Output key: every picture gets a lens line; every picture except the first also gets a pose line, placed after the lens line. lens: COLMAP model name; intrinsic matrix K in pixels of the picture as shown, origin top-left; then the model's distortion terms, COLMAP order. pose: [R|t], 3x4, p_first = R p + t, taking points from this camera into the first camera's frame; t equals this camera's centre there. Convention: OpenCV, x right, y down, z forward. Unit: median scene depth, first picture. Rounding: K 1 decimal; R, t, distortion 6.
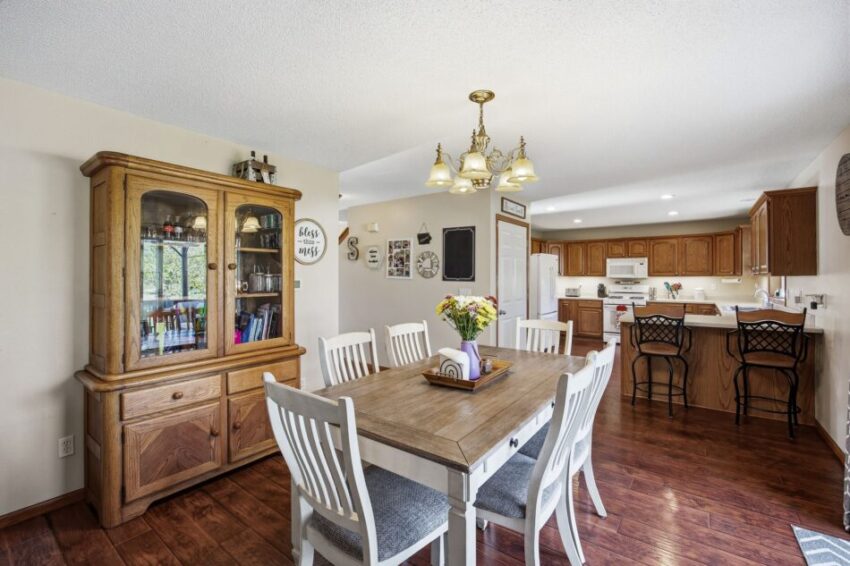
lens RADIAL K [[367.2, 0, 428.6], [0, 367.2, 275.3], [0, 0, 1]] dist [-0.021533, 0.000153]
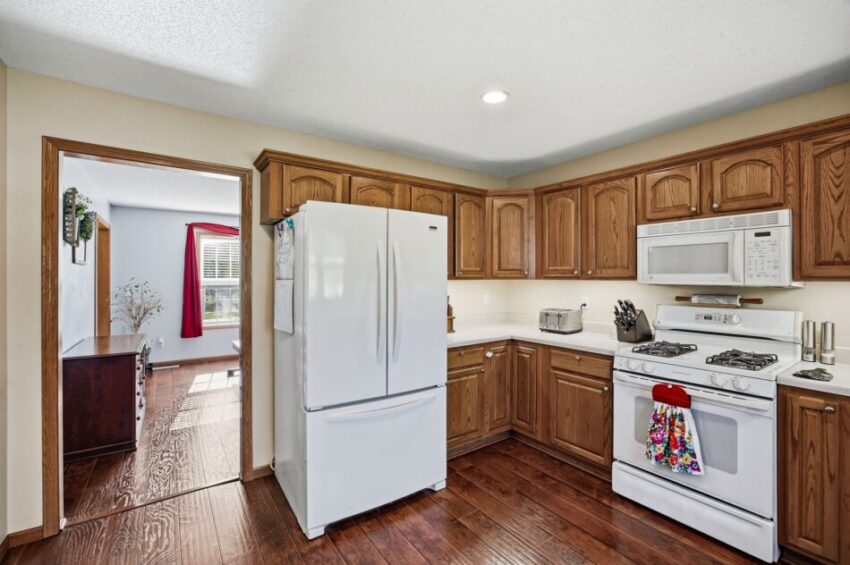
lens RADIAL K [[368.7, 0, 415.5], [0, 368.7, 276.8], [0, 0, 1]] dist [-0.017953, -0.000105]
pose [[0.943995, -0.002836, -0.329948, 0.422230], [0.005421, 0.999961, 0.006915, -0.003118], [0.329915, -0.008317, 0.943974, 0.651116]]
